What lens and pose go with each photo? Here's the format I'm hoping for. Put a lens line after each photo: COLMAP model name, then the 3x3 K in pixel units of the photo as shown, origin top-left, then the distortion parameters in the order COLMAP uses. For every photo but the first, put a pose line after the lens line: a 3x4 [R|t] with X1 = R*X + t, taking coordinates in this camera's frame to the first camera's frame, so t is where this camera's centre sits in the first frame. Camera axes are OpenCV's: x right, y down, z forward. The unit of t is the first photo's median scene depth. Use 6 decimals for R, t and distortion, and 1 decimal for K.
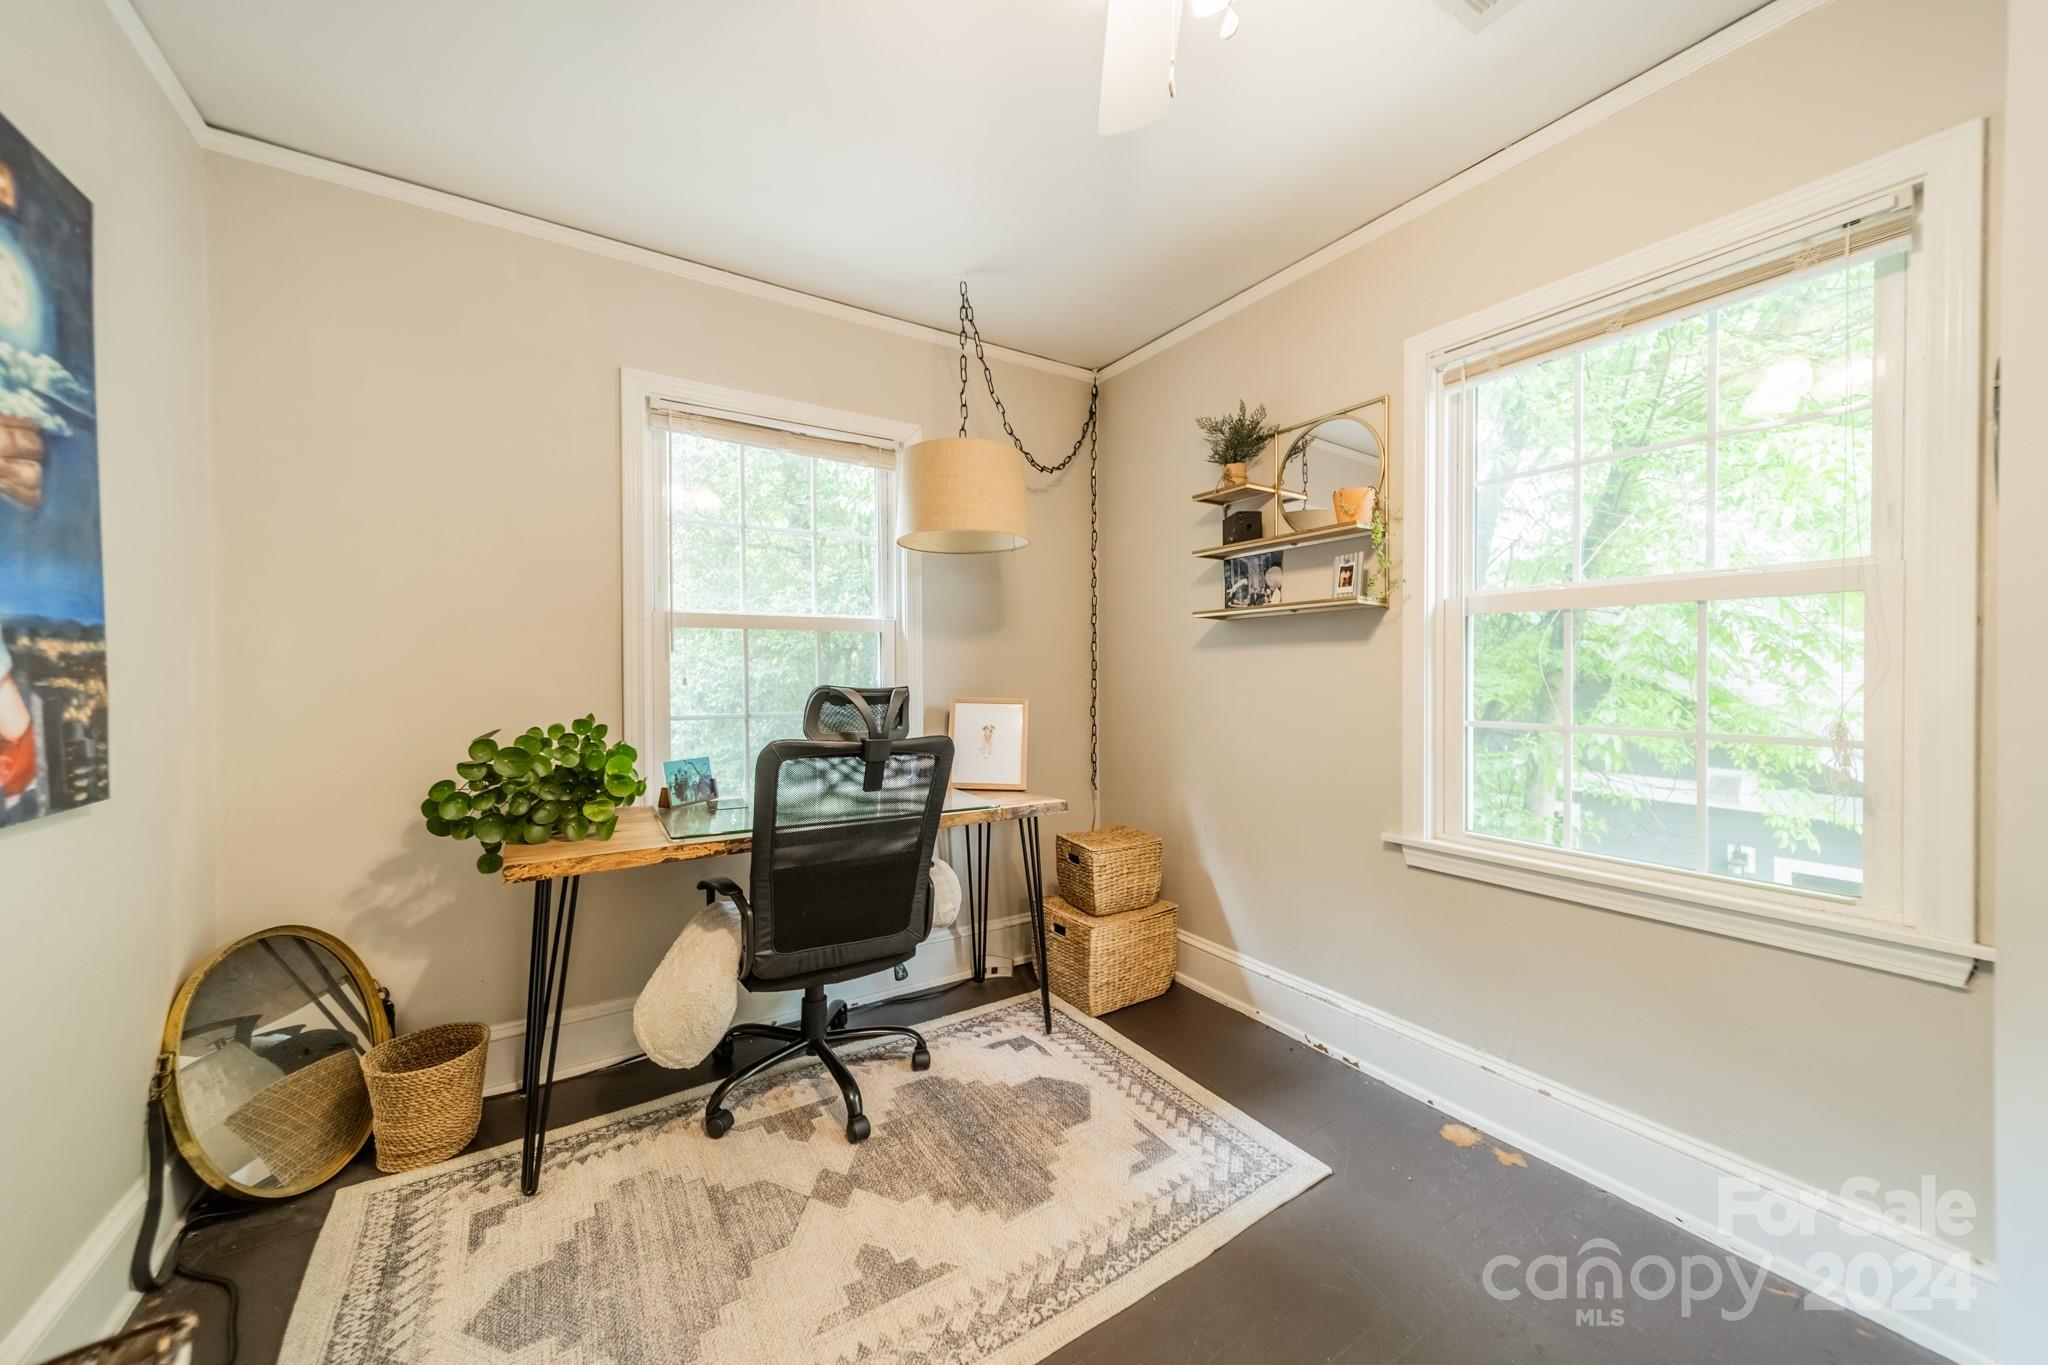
lens RADIAL K [[726.0, 0, 1029.4], [0, 726.0, 676.7], [0, 0, 1]] dist [0.001423, -0.000030]
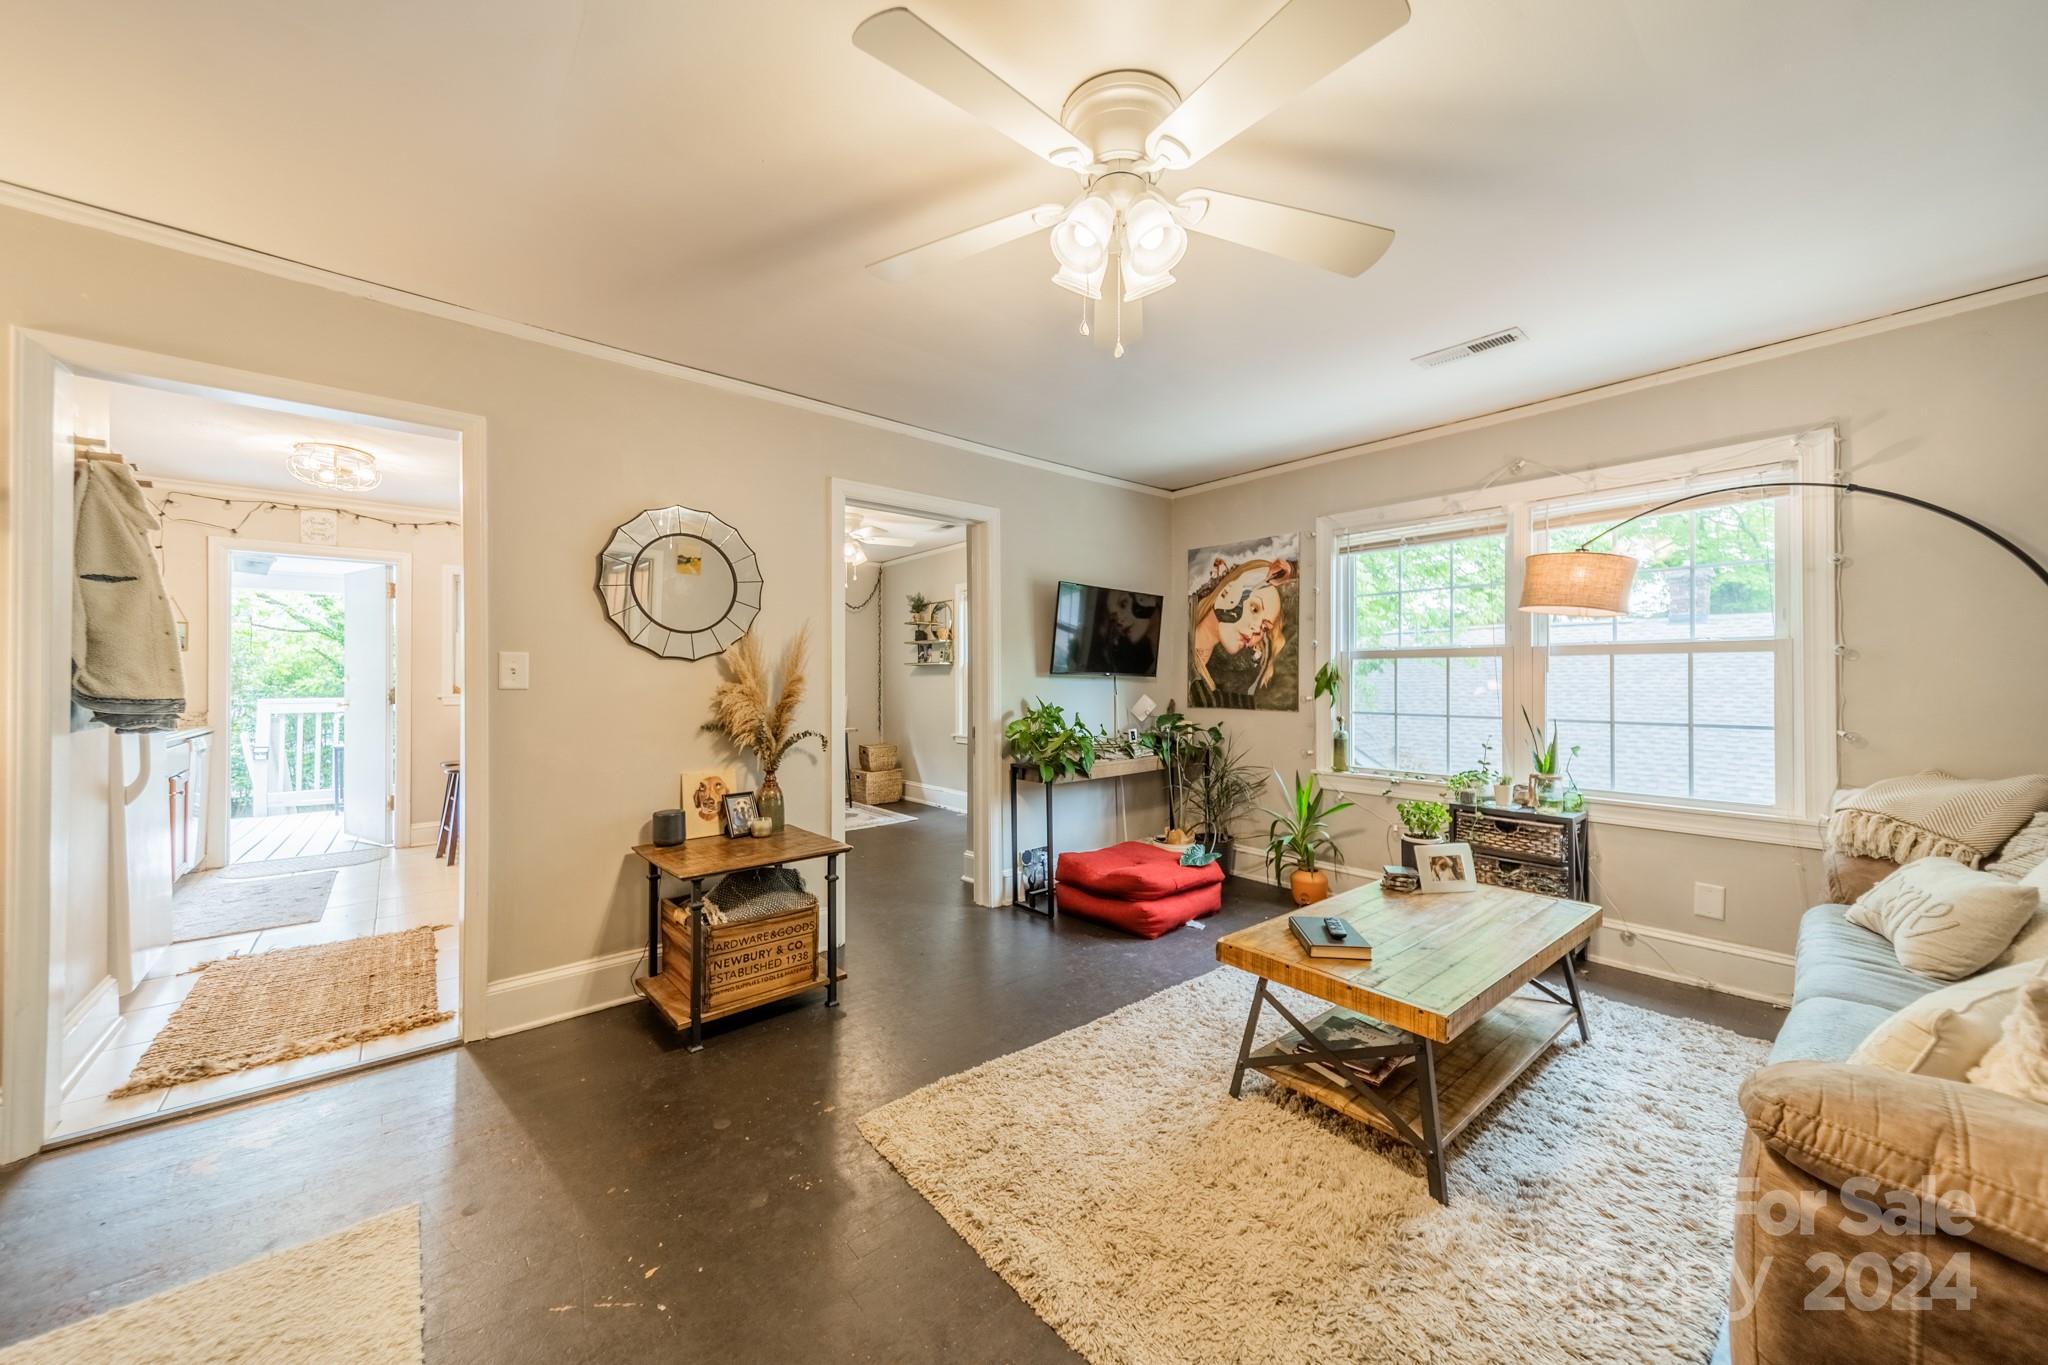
lens RADIAL K [[726.0, 0, 1029.4], [0, 726.0, 676.7], [0, 0, 1]] dist [0.001423, -0.000030]
pose [[0.992248, 0.001877, 0.124260, 0.368657], [-0.000356, 0.999925, -0.012264, -0.002182], [-0.124274, 0.012125, 0.992174, -1.953741]]
